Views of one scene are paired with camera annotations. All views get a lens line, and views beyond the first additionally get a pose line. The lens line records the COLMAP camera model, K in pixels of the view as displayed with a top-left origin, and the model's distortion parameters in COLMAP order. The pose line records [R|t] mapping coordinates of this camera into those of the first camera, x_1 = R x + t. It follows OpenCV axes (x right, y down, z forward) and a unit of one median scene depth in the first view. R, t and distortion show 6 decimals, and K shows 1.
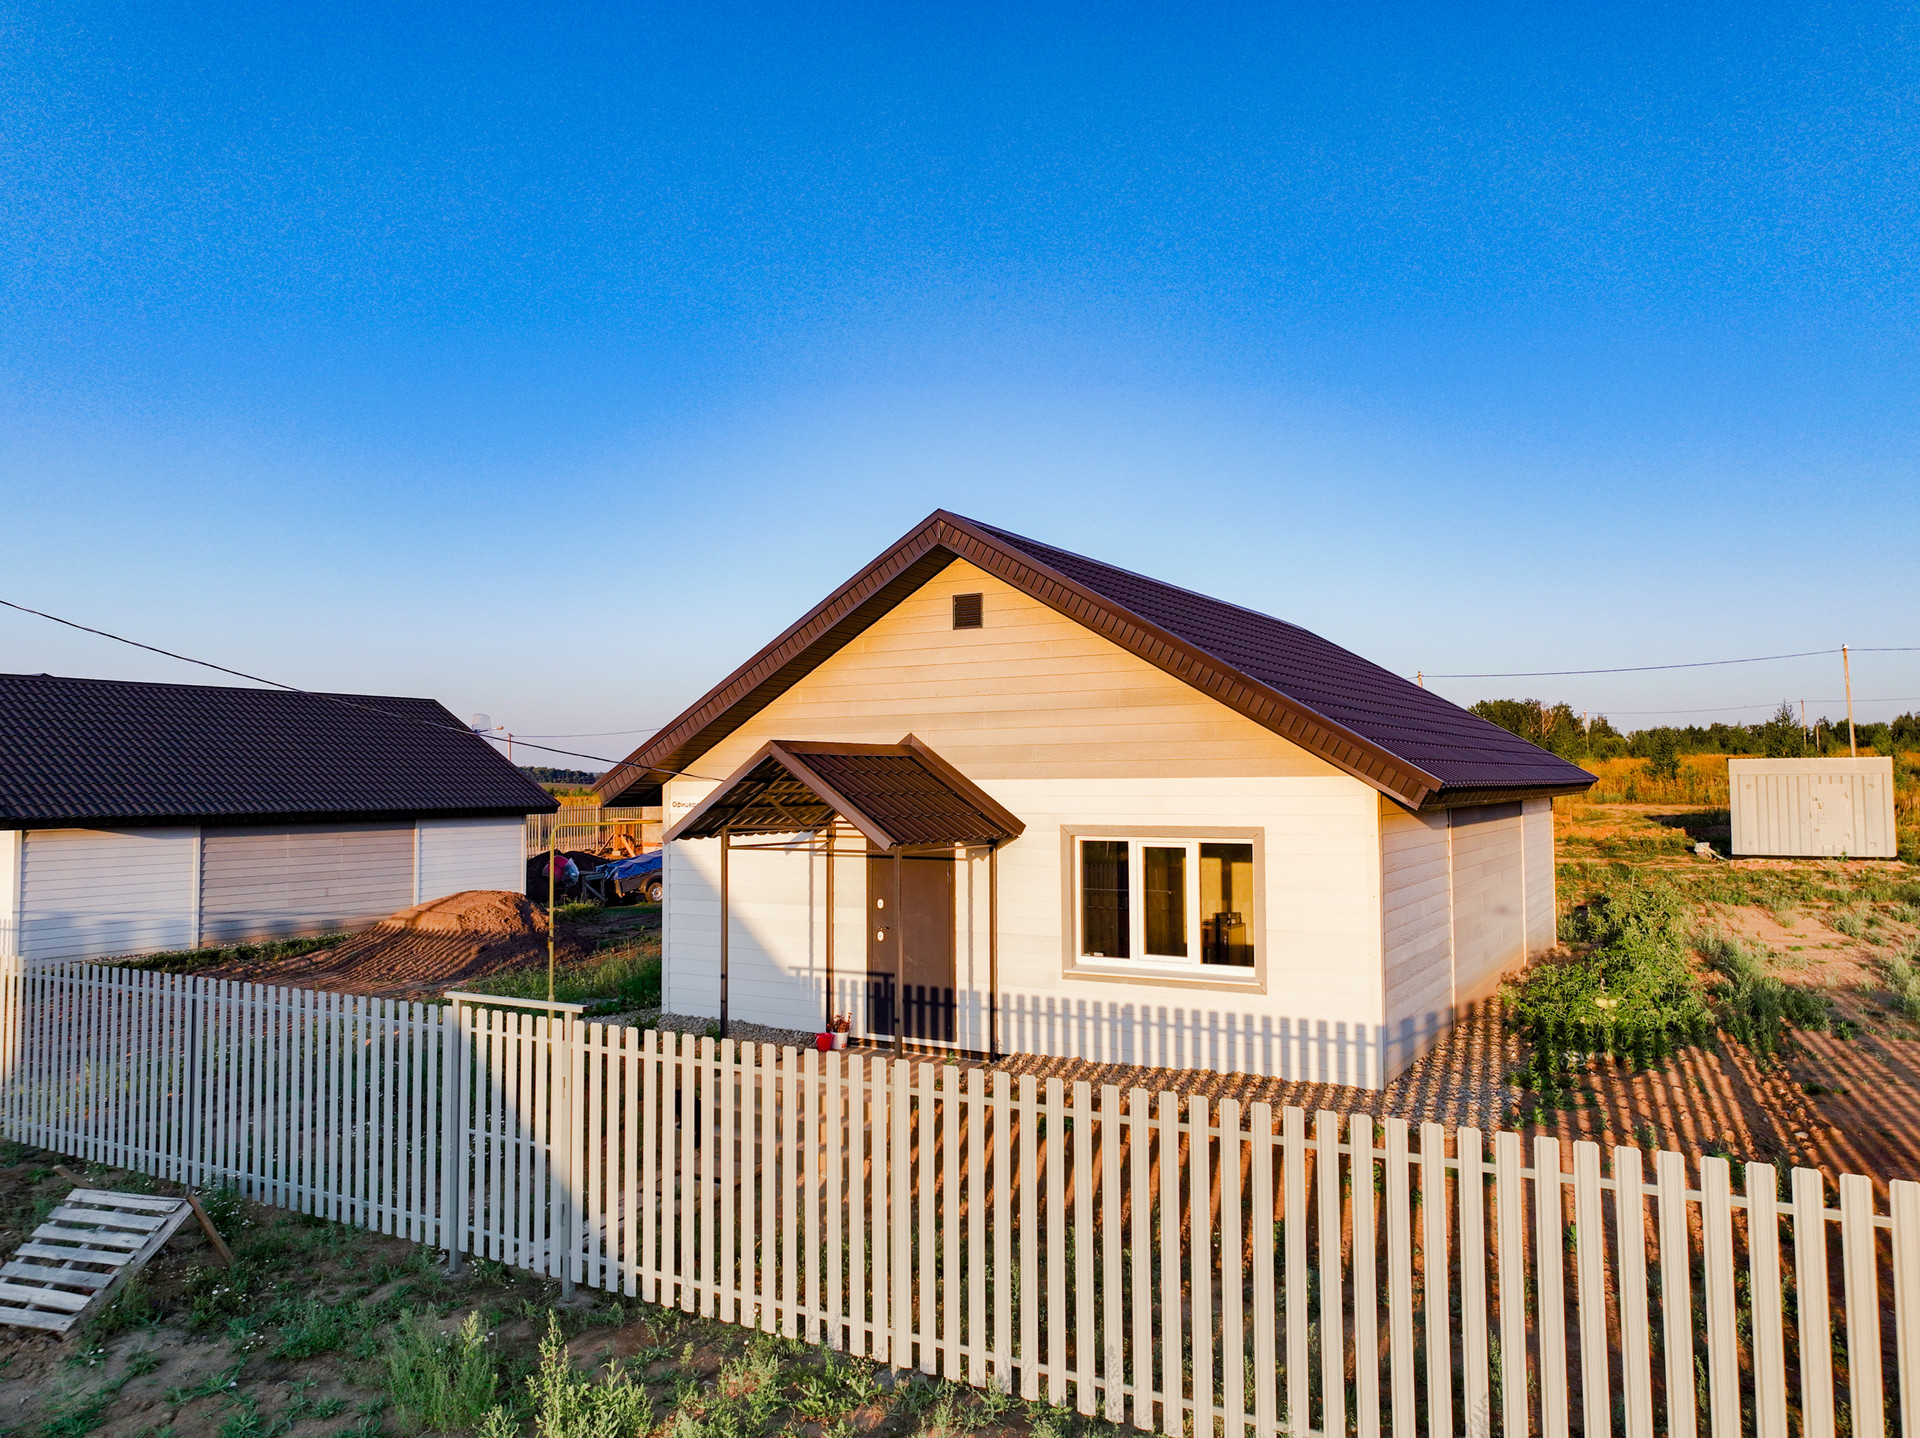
lens RADIAL K [[1351.2, 0, 999.2], [0, 1351.2, 685.1], [0, 0, 1]] dist [0.004134, 0.003816]
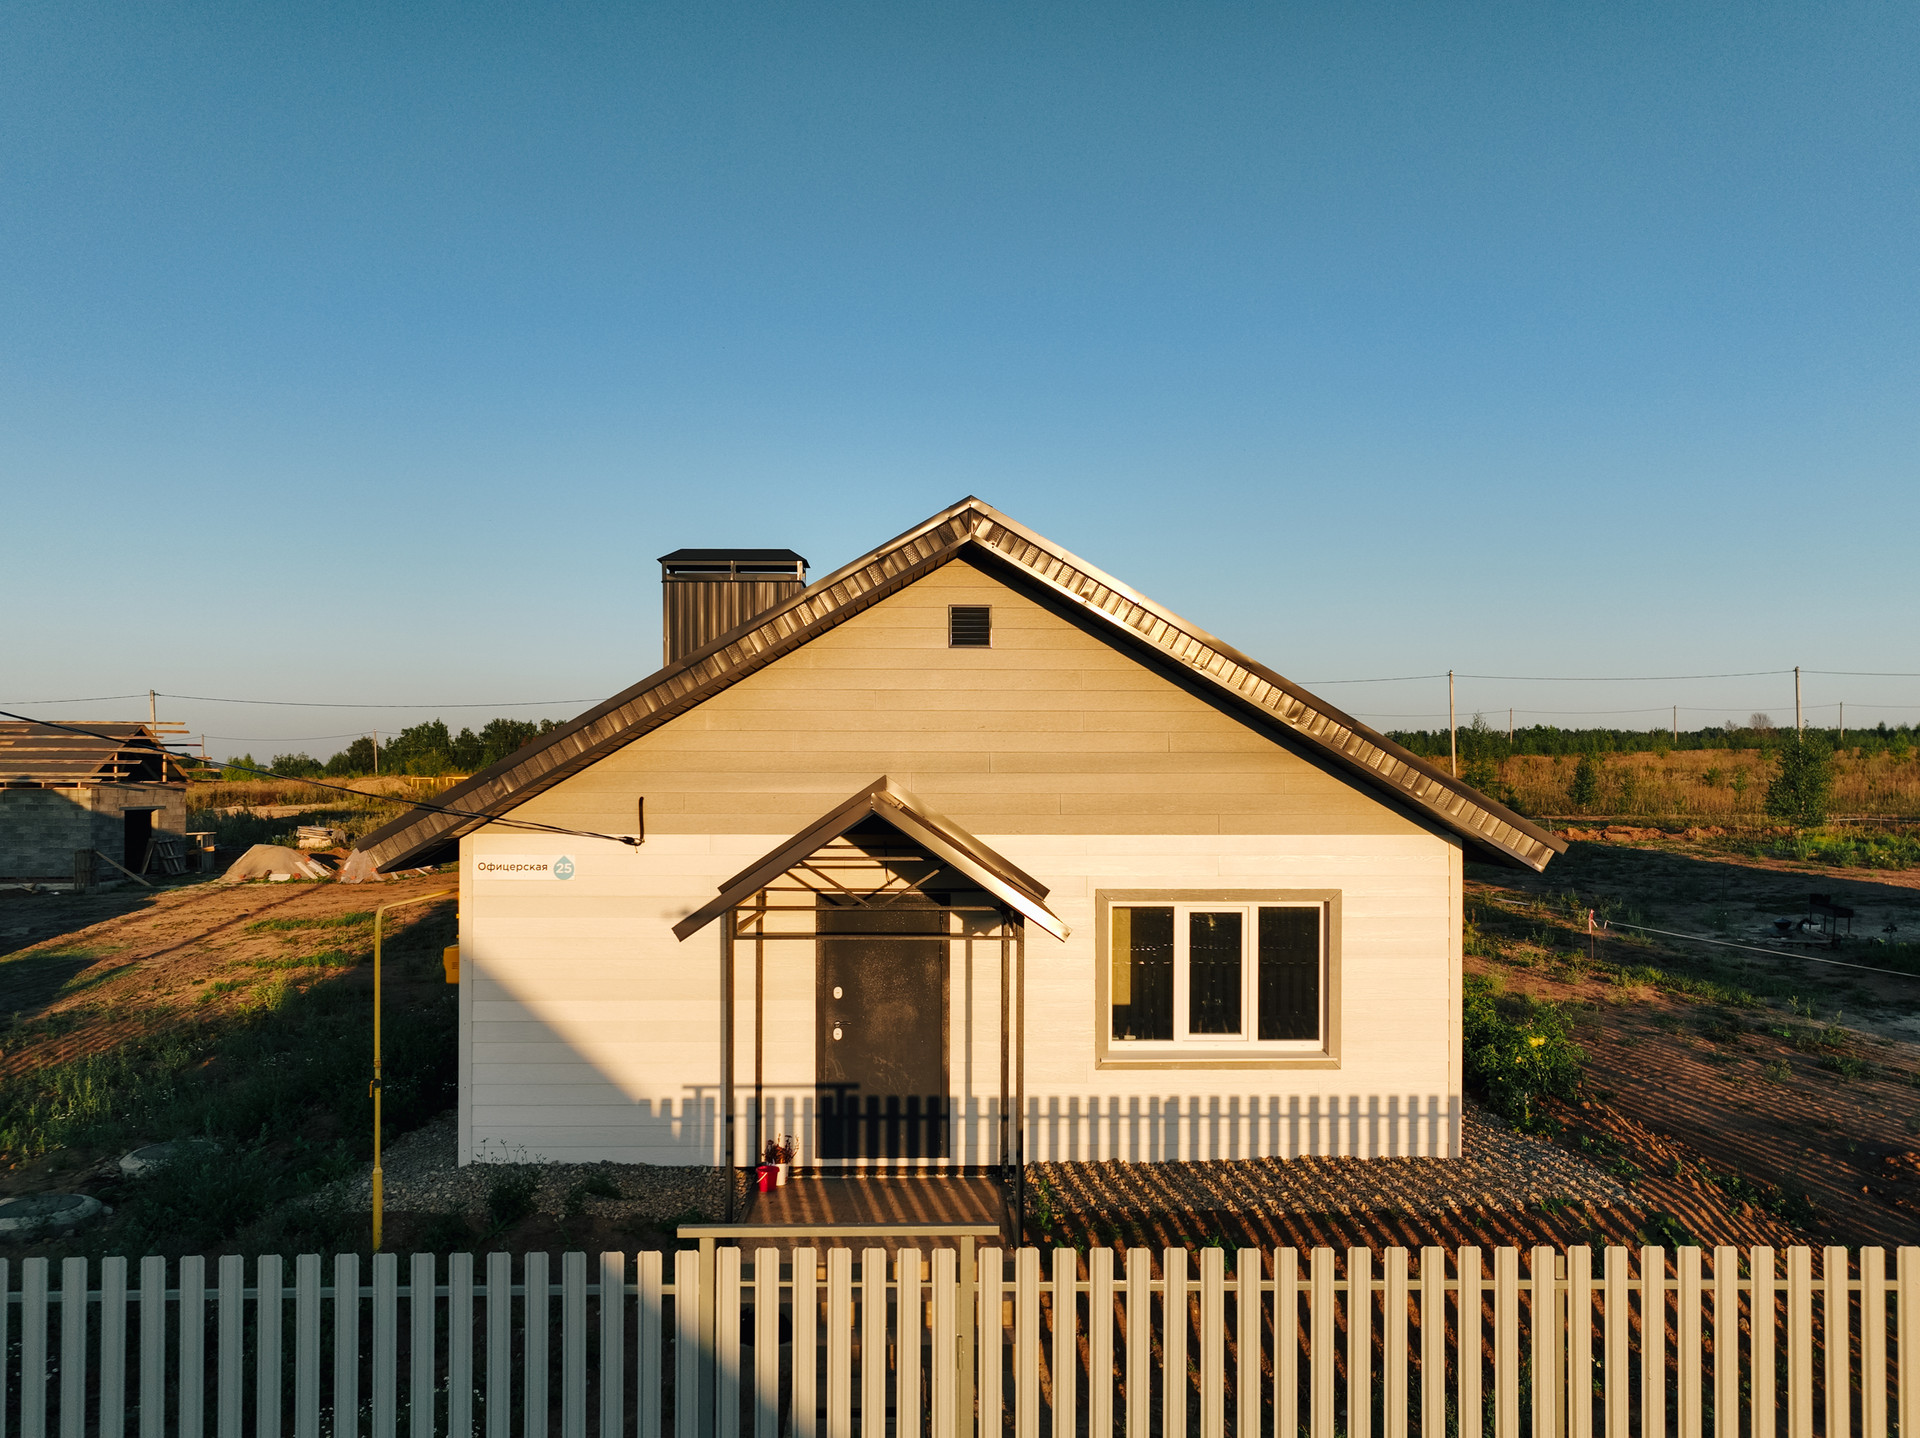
lens RADIAL K [[1350.5, 0, 955.9], [0, 1350.5, 740.3], [0, 0, 1]] dist [-0.003001, 0.033631]
pose [[0.856986, 0.022924, 0.514830, -0.447371], [-0.043342, 0.998677, 0.027679, -0.008910], [-0.513515, -0.046034, 0.856845, 0.311219]]
